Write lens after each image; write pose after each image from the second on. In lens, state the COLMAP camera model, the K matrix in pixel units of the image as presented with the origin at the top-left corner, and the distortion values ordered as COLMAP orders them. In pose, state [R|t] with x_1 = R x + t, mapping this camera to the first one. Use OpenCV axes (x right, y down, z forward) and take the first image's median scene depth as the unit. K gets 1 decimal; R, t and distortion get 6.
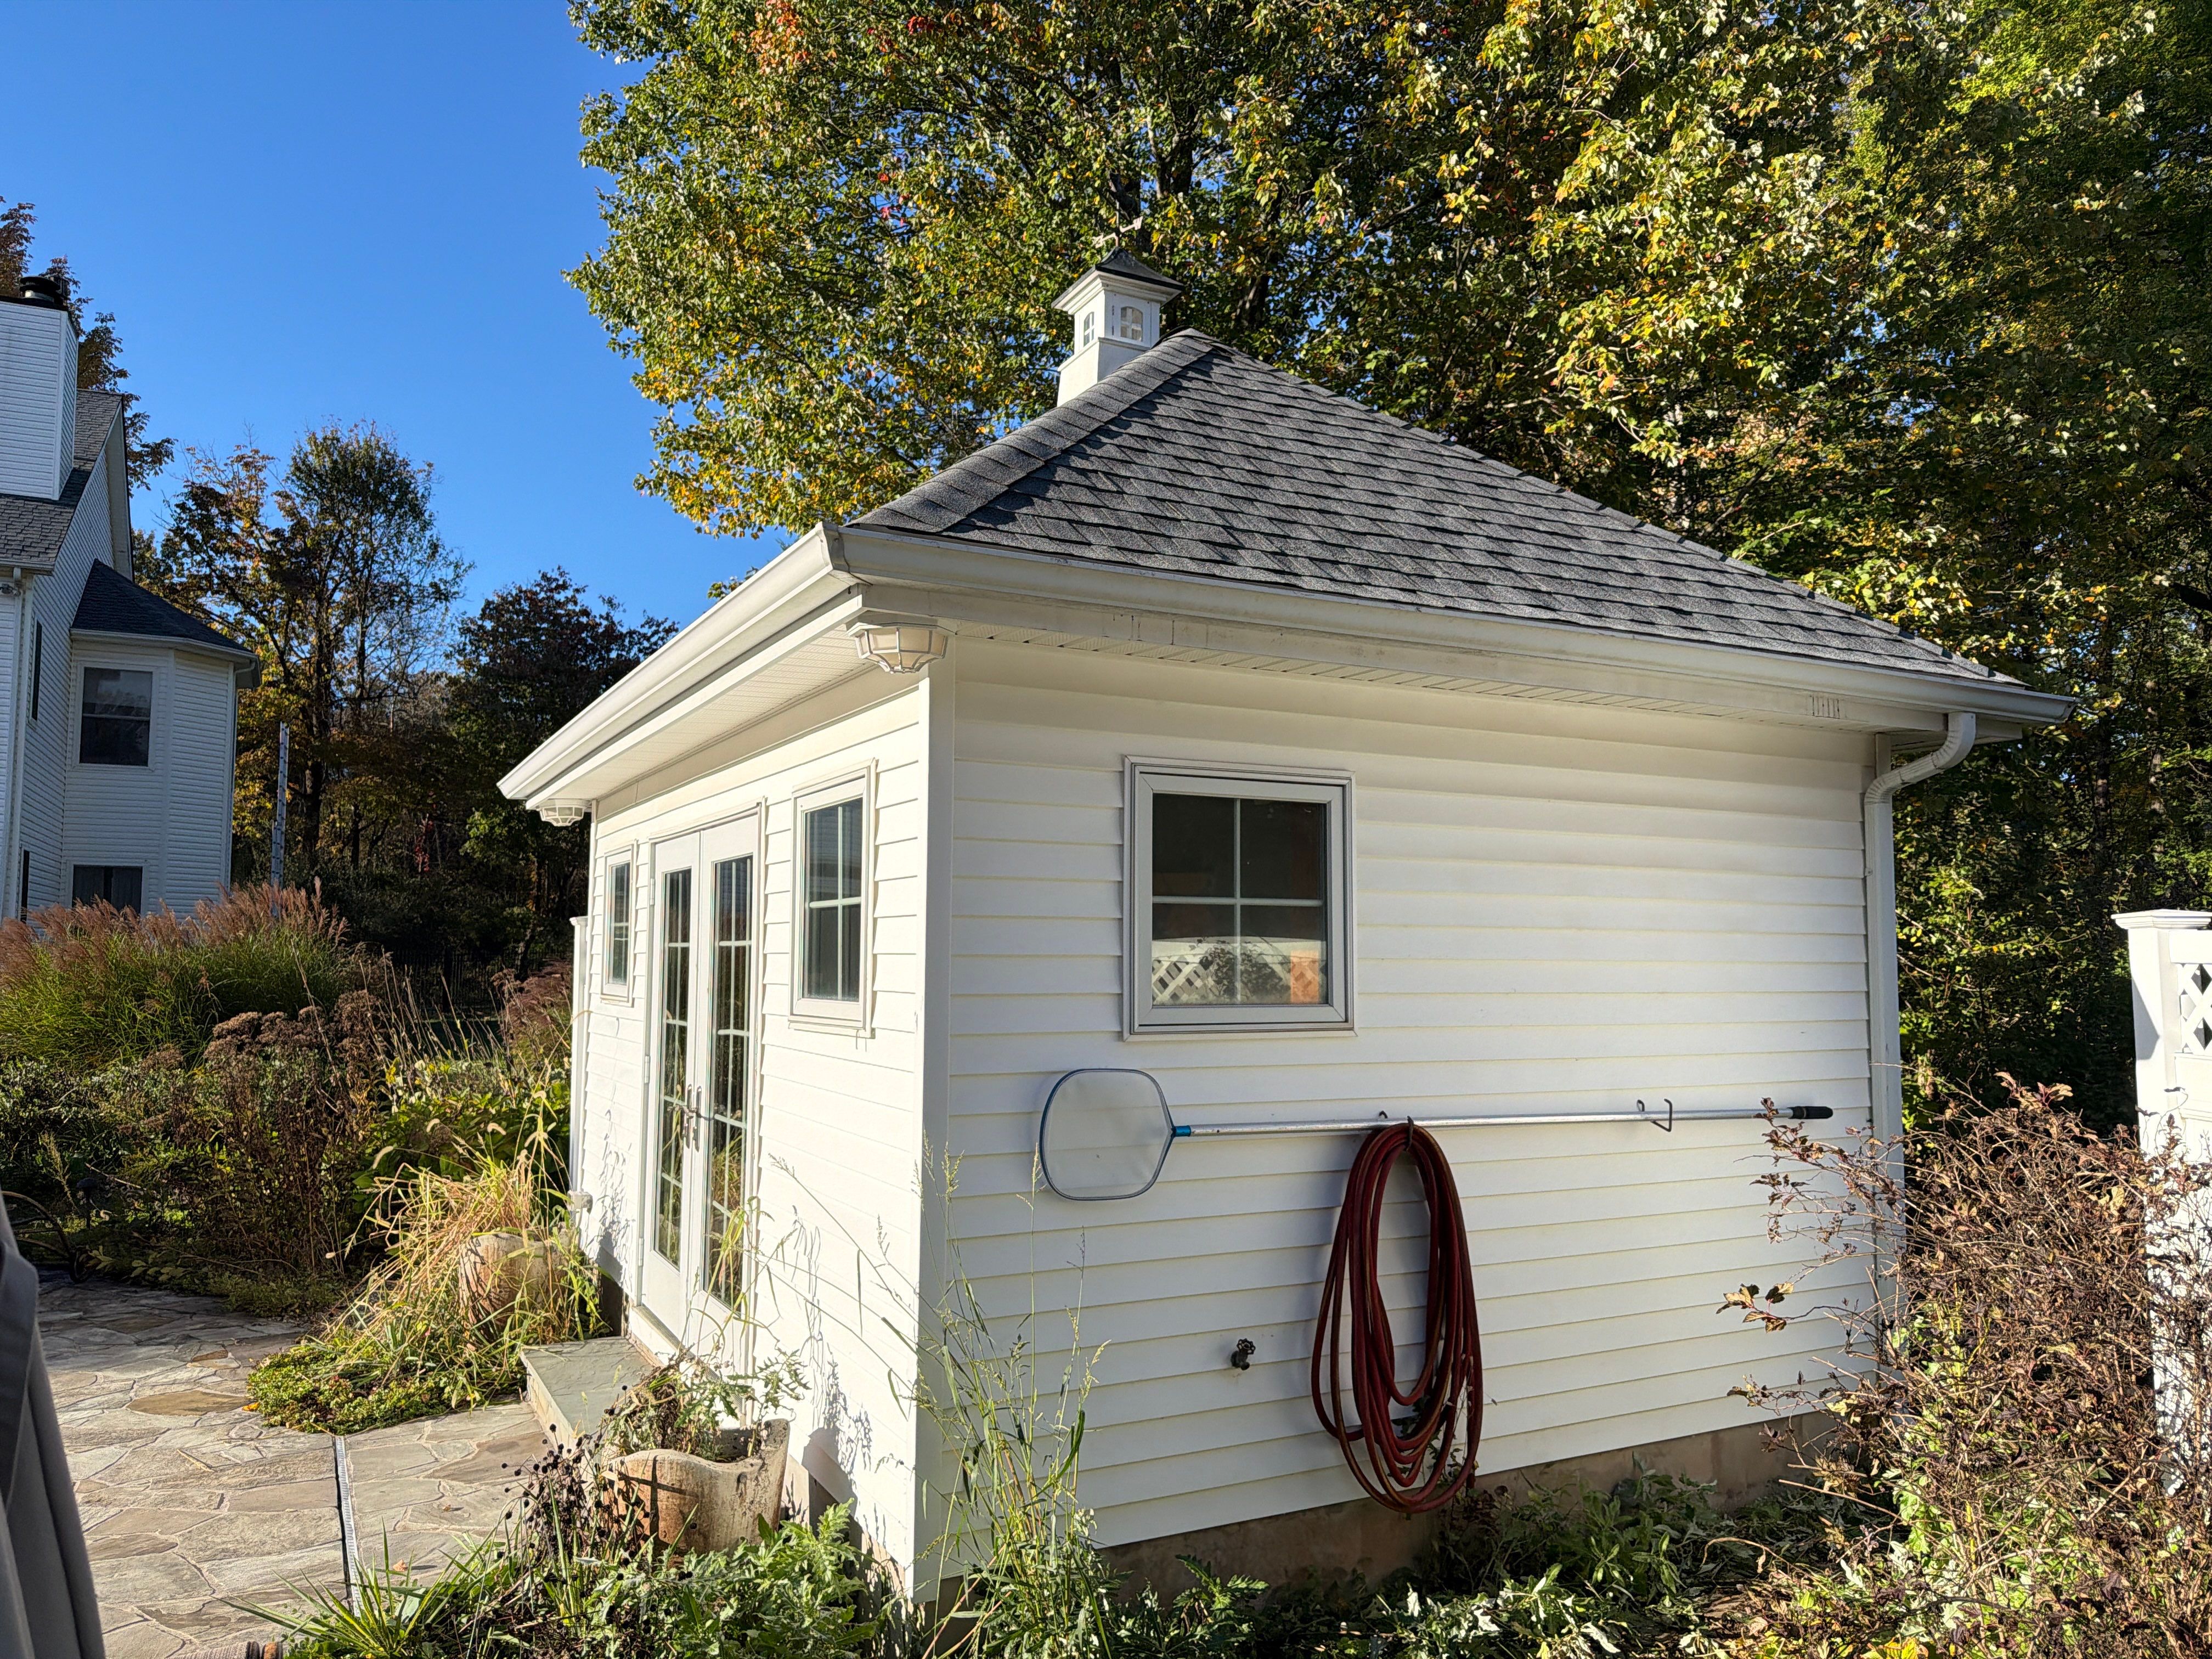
lens RADIAL K [[1528.1, 0, 1106.0], [0, 1528.1, 829.5], [0, 0, 1]] dist [0.031290, -0.041452]
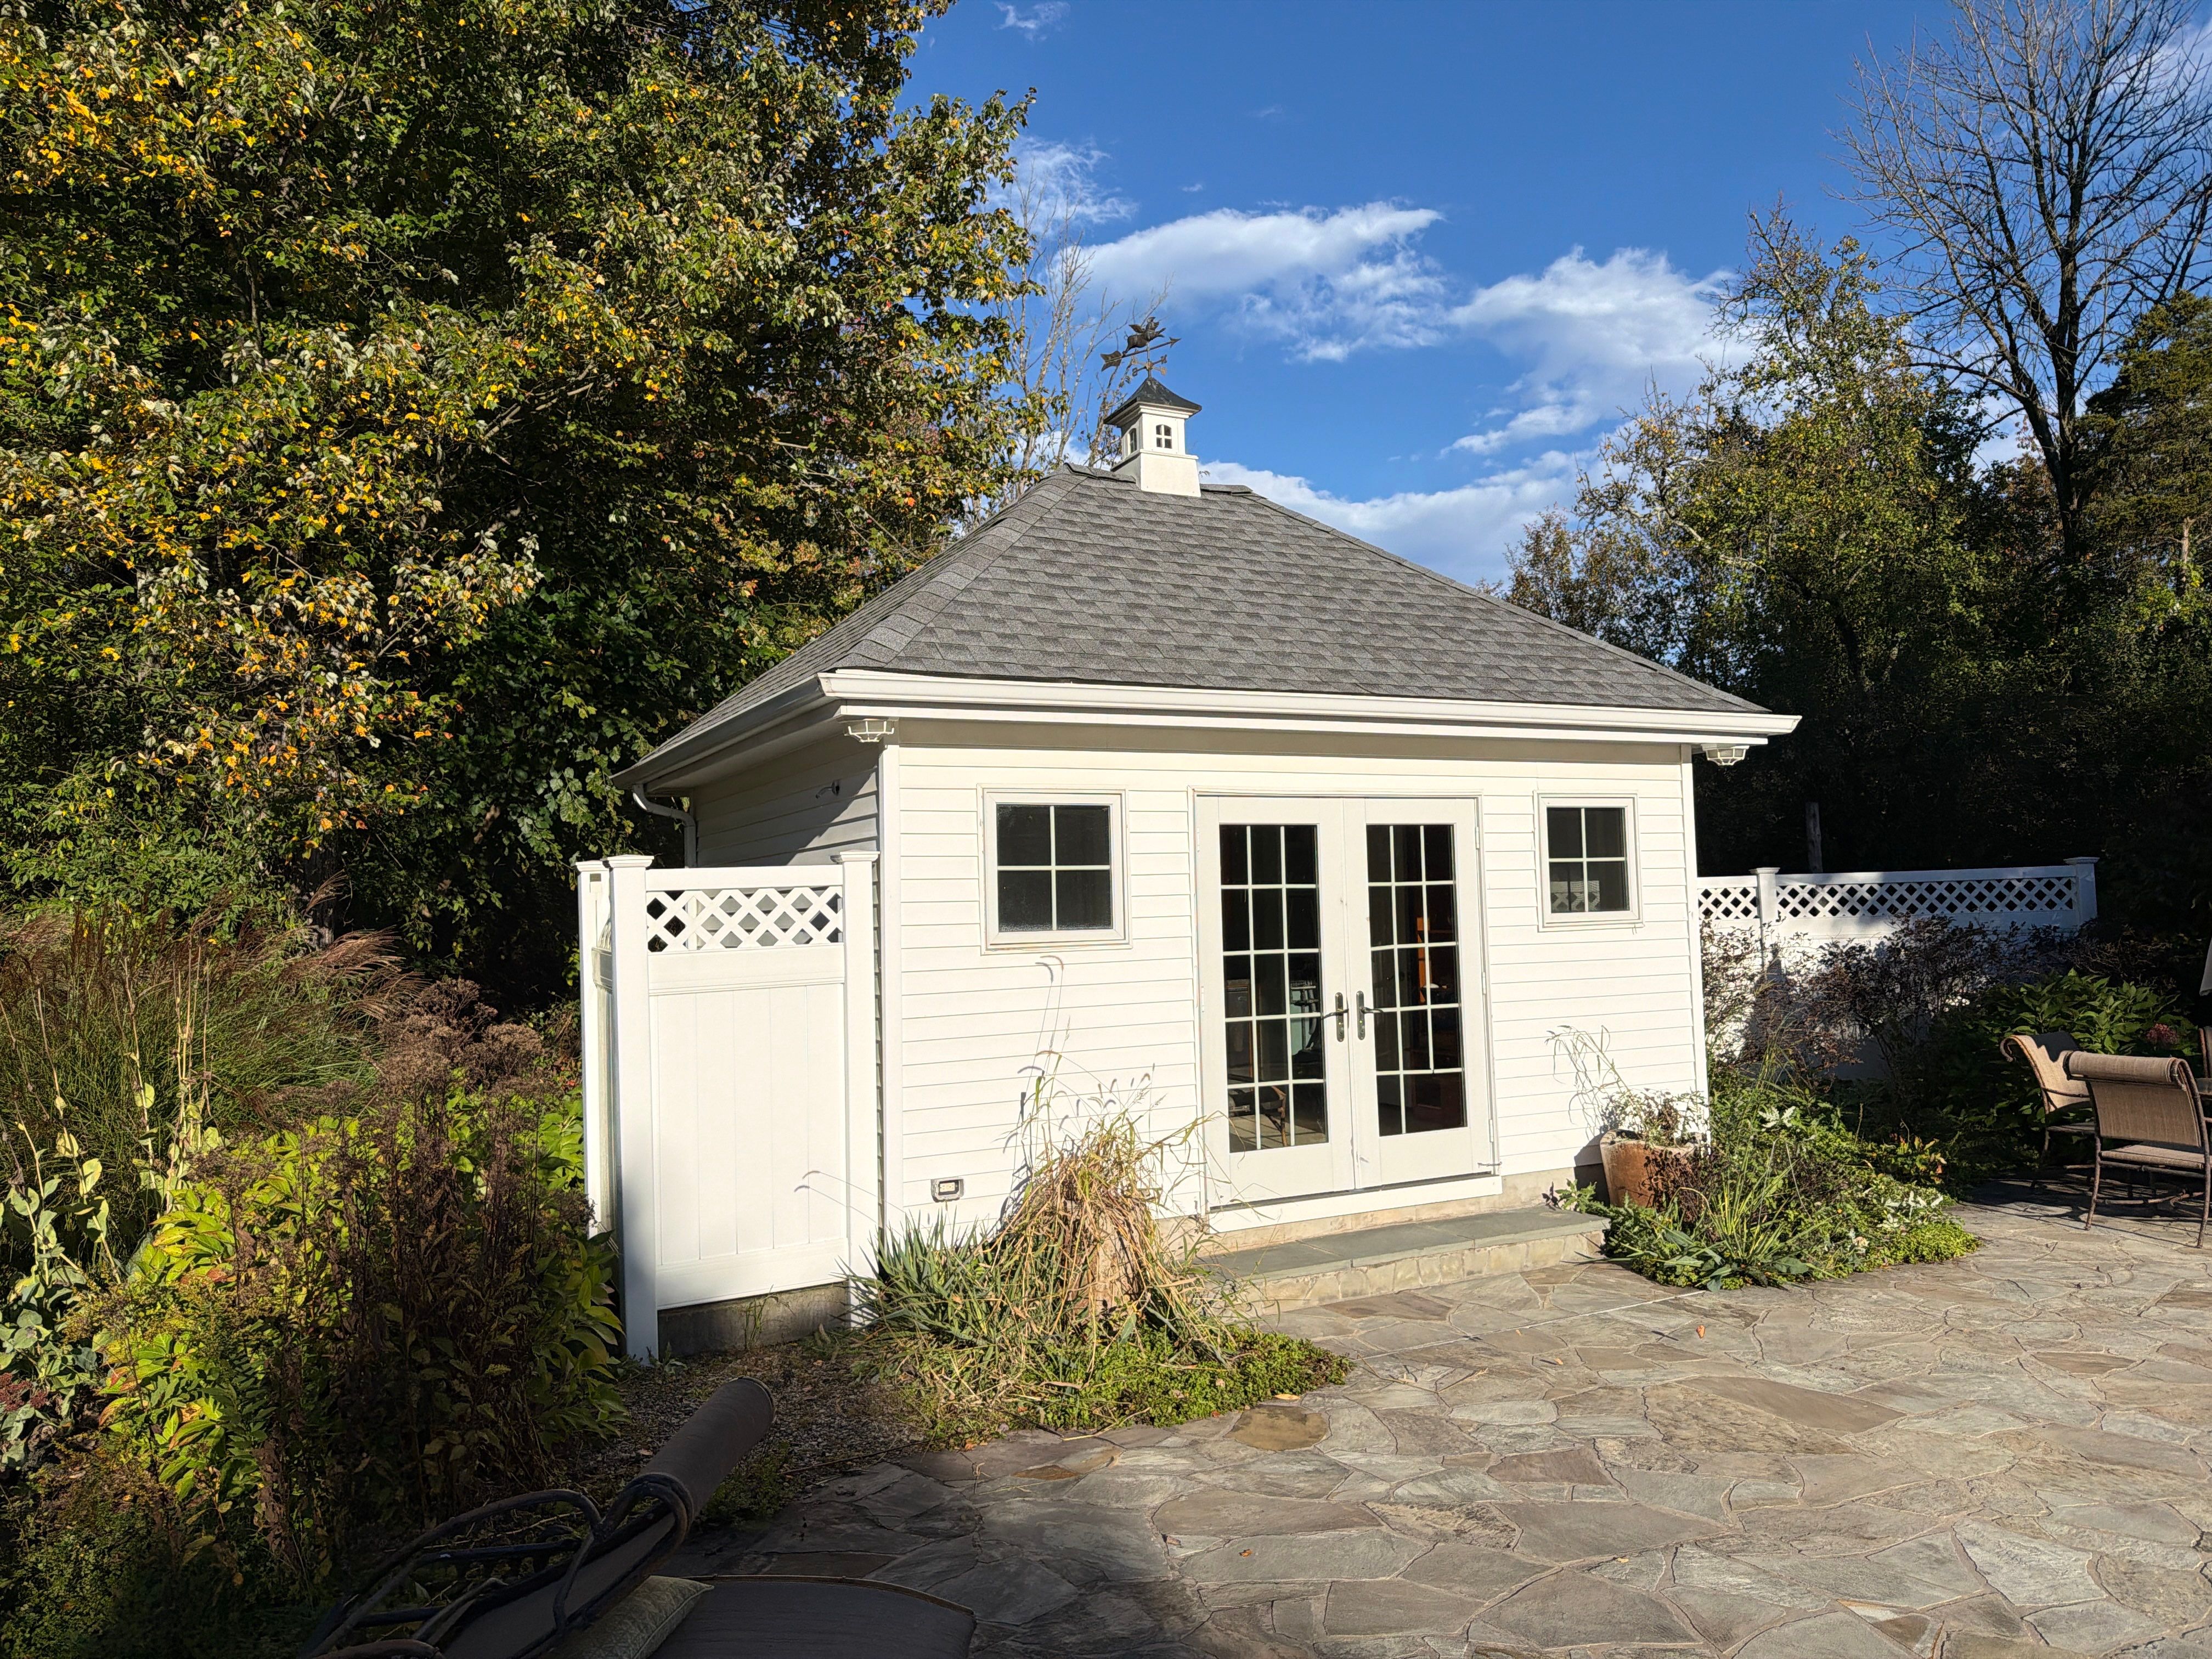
lens RADIAL K [[1528.1, 0, 1106.0], [0, 1528.1, 829.5], [0, 0, 1]] dist [0.031290, -0.041452]
pose [[0.012711, 0.058882, 0.998184, -1.554174], [-0.044302, 0.997318, -0.058267, 0.112142], [-0.998937, -0.043481, 0.015285, 1.177485]]
